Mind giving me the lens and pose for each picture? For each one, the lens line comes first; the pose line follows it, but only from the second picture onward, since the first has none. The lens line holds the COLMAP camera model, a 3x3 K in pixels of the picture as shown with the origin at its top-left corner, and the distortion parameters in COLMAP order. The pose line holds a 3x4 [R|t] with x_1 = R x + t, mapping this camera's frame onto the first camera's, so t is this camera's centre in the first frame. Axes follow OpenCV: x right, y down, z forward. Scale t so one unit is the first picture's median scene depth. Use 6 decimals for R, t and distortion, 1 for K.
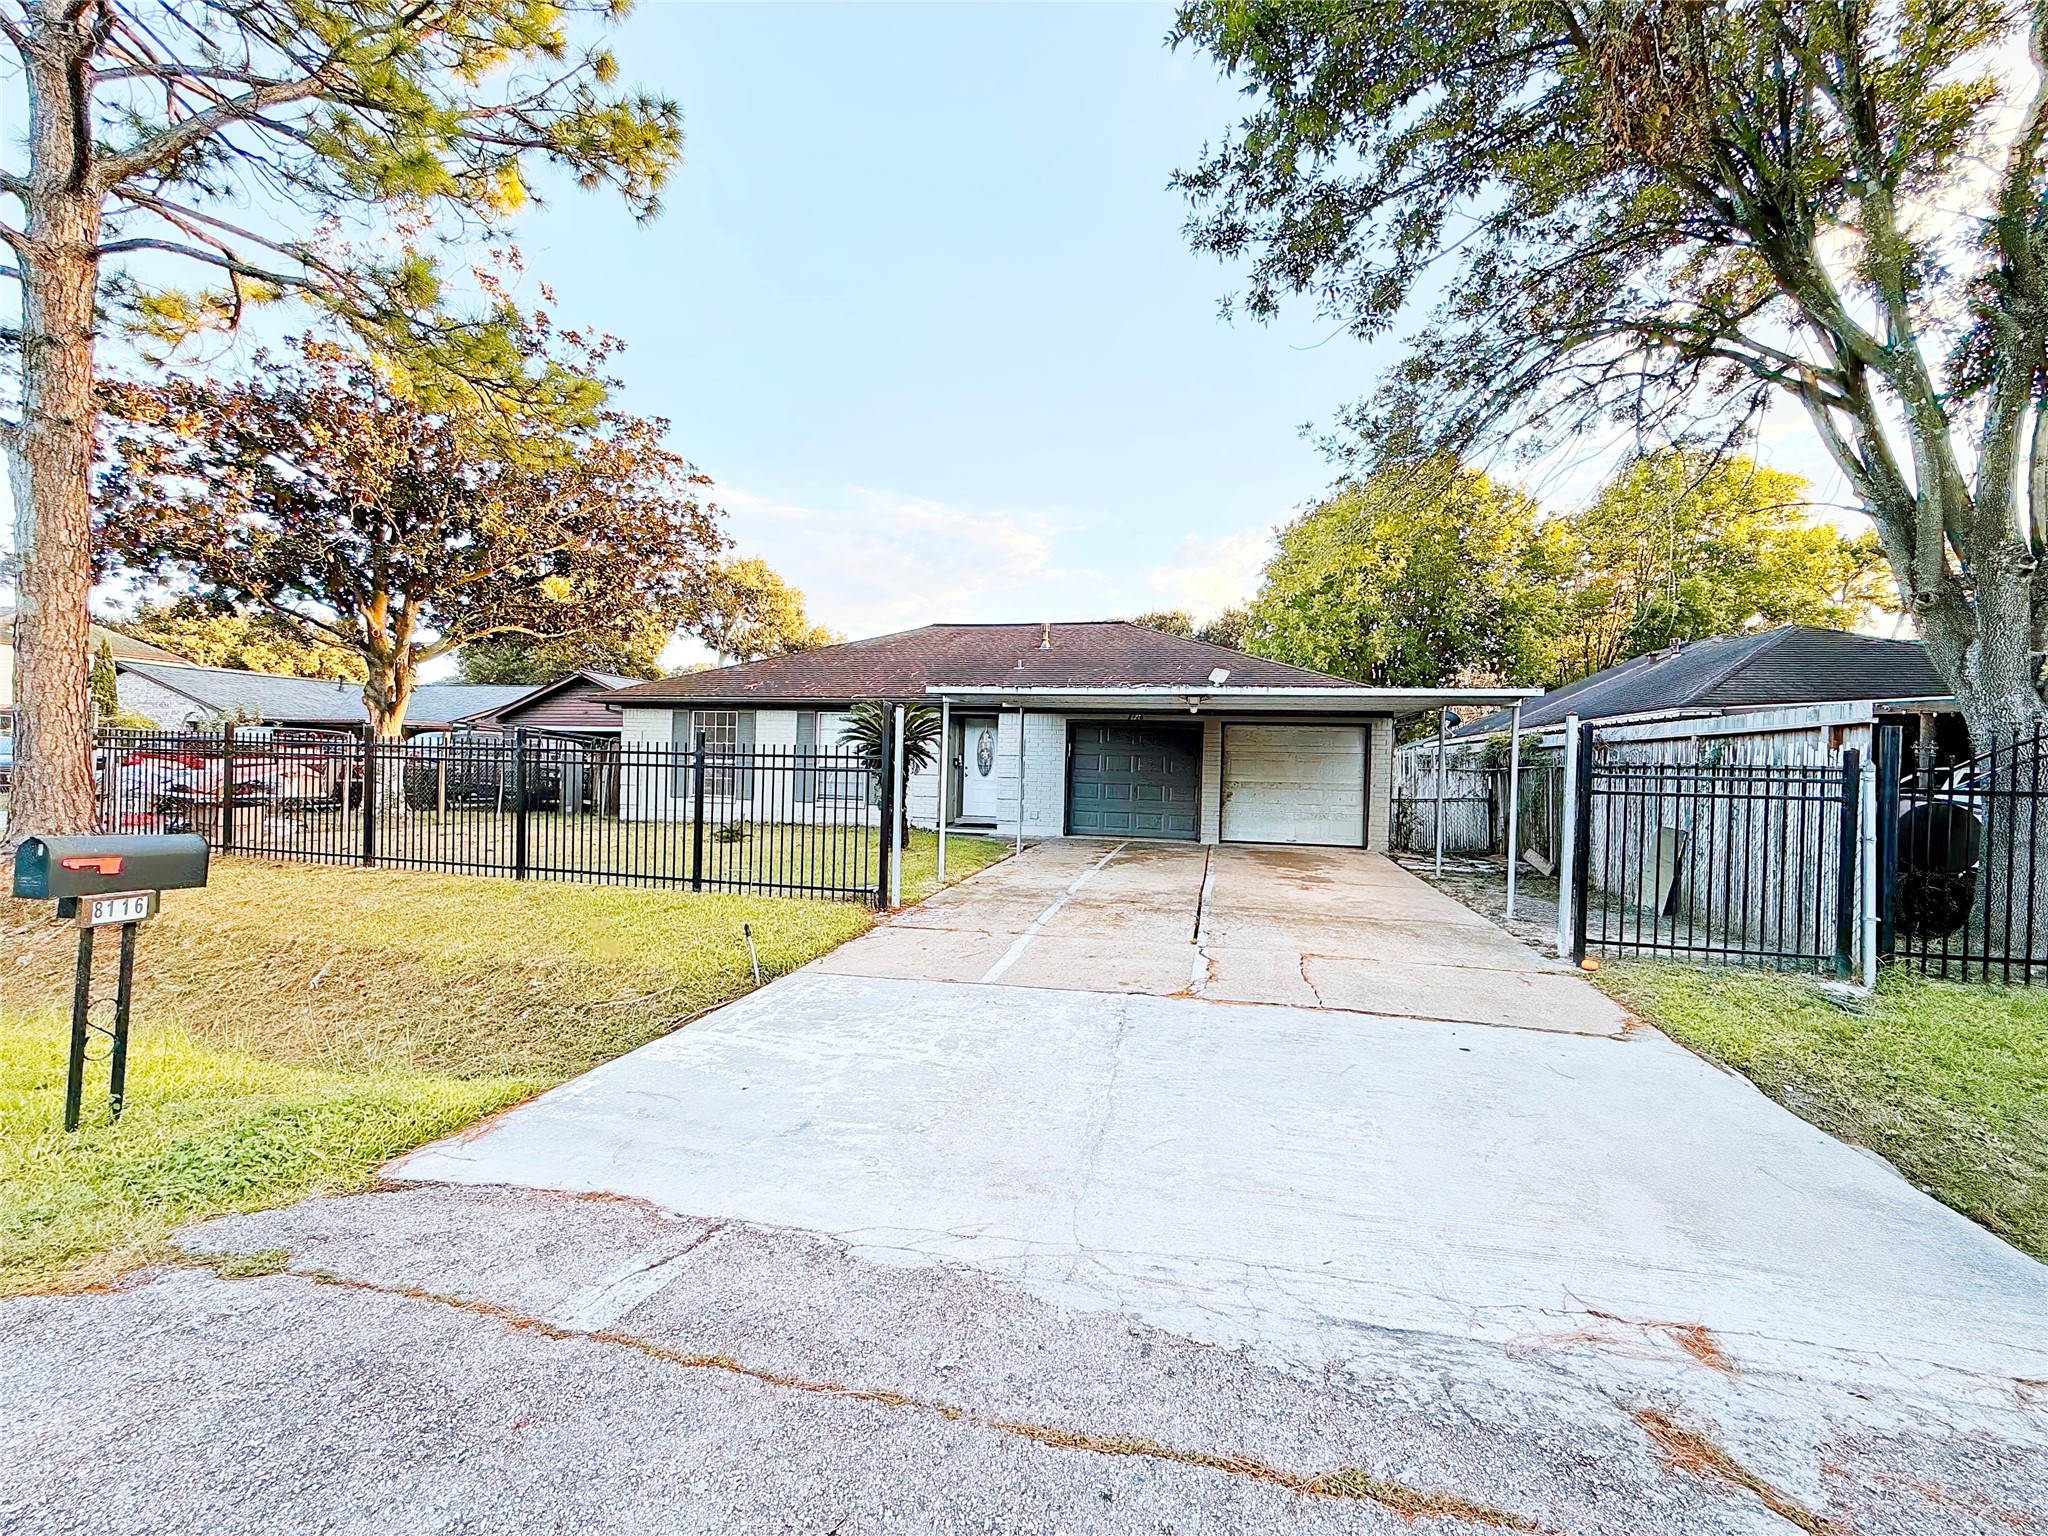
lens RADIAL K [[820.3, 0, 1030.6], [0, 820.3, 764.5], [0, 0, 1]] dist [0.004083, 0.000160]
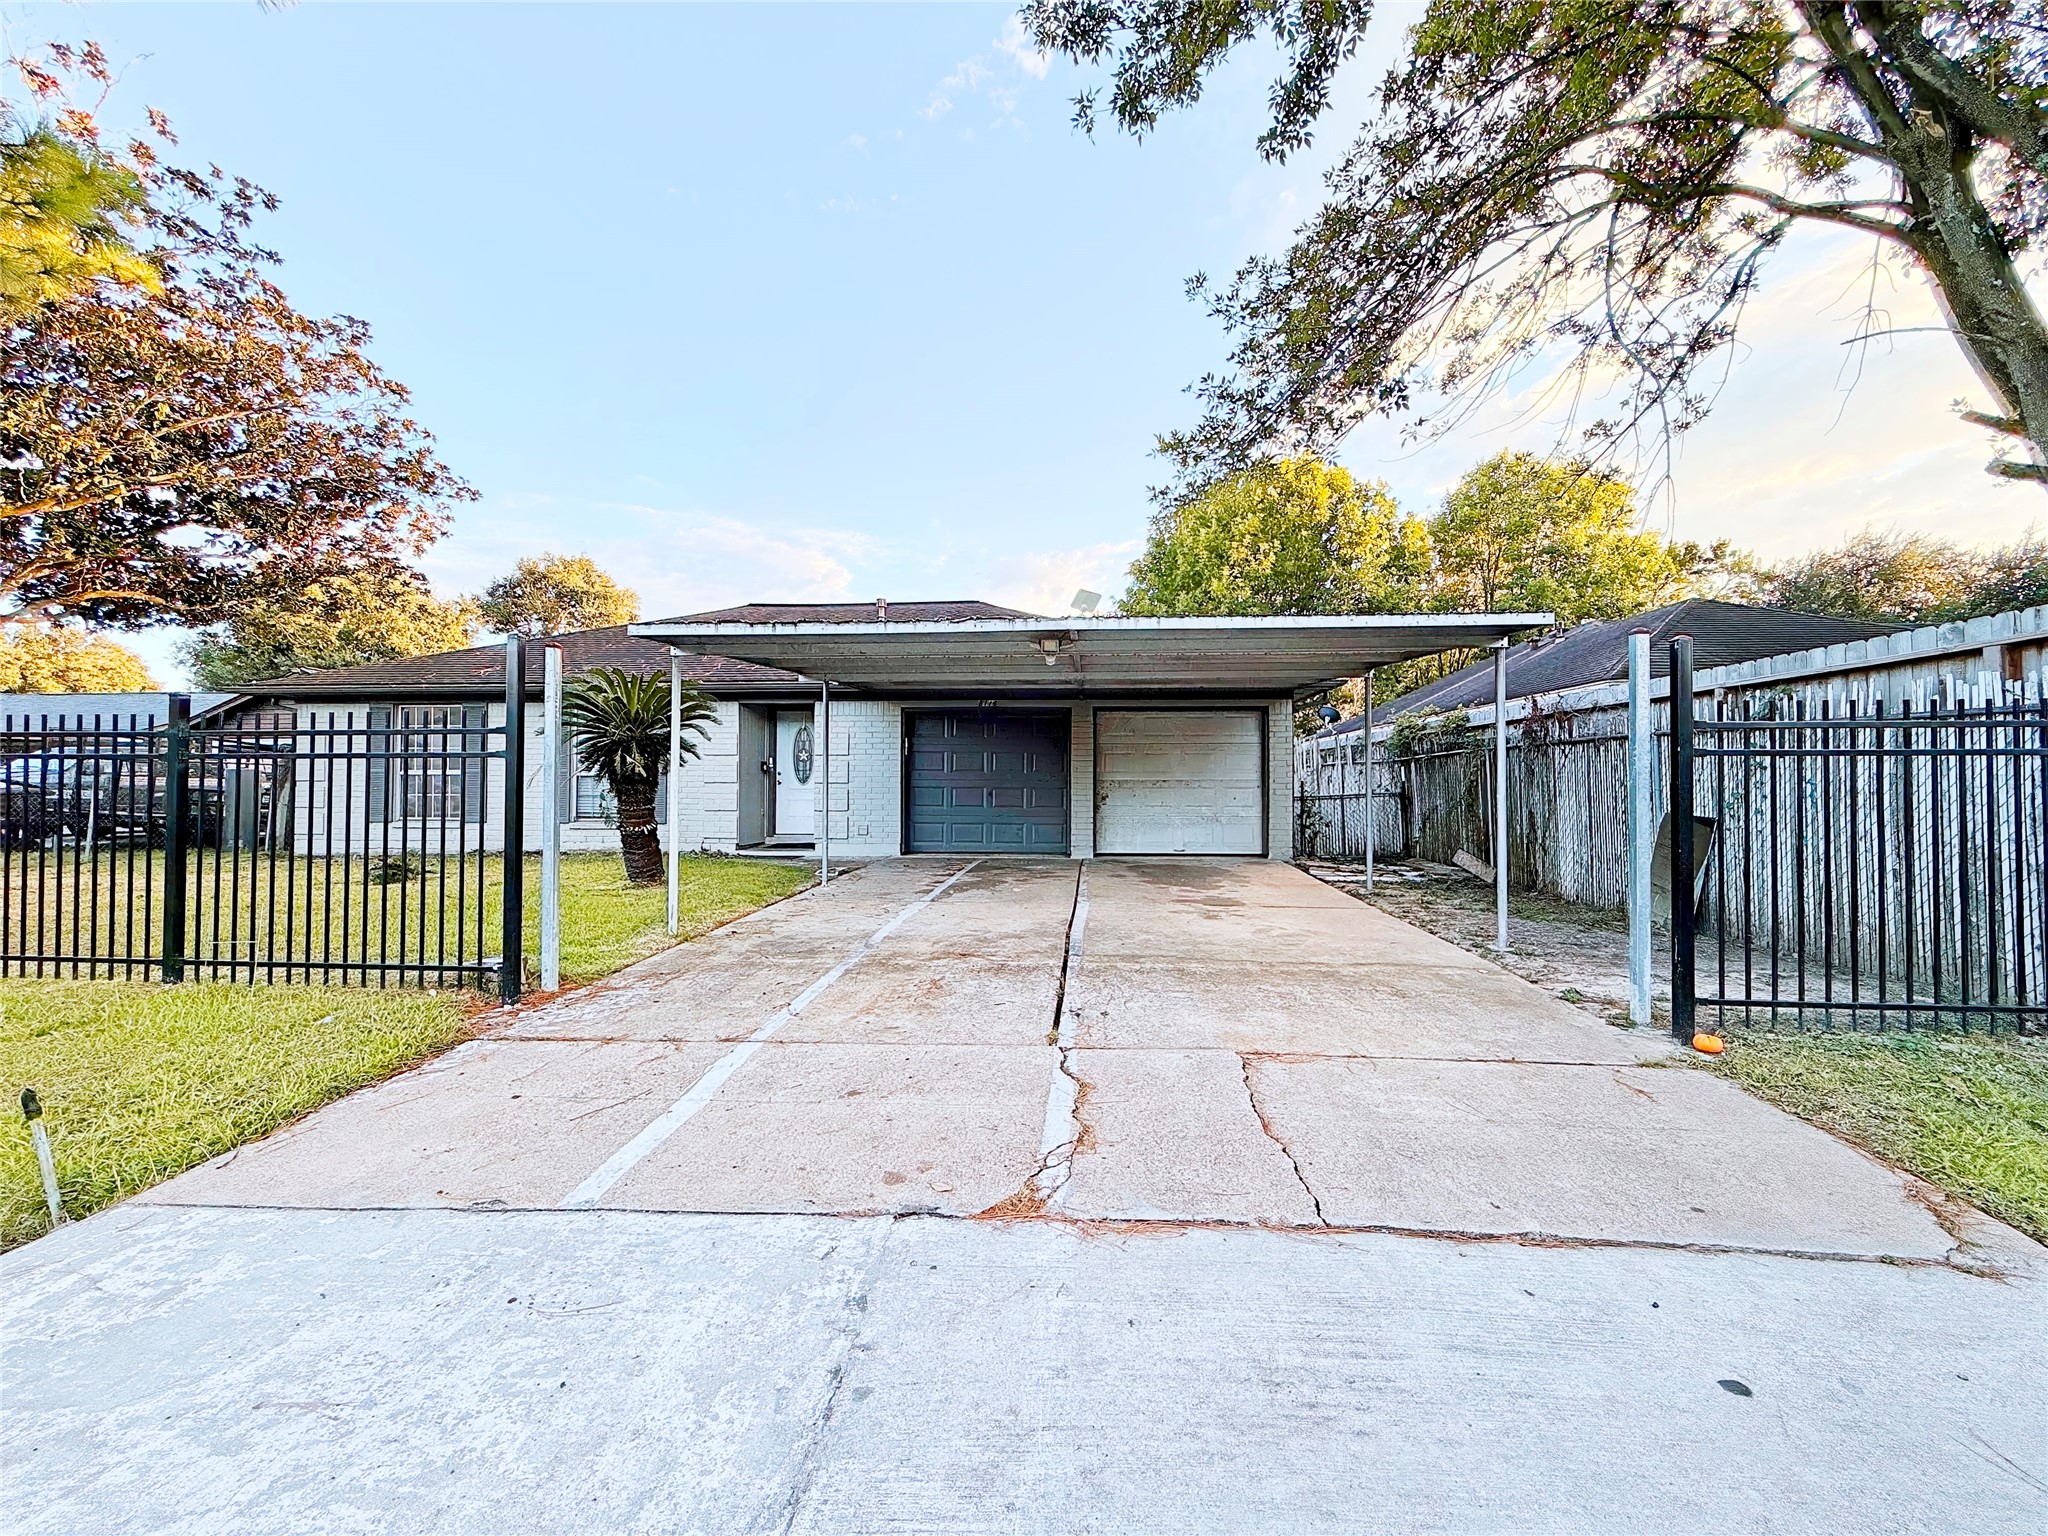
lens RADIAL K [[820.3, 0, 1031.3], [0, 820.3, 768.5], [0, 0, 1]] dist [0.004083, 0.000160]
pose [[0.988291, -0.021115, 0.151115, 0.057181], [0.023497, 0.999626, -0.013991, 0.021705], [-0.150763, 0.017377, 0.988417, 0.244714]]
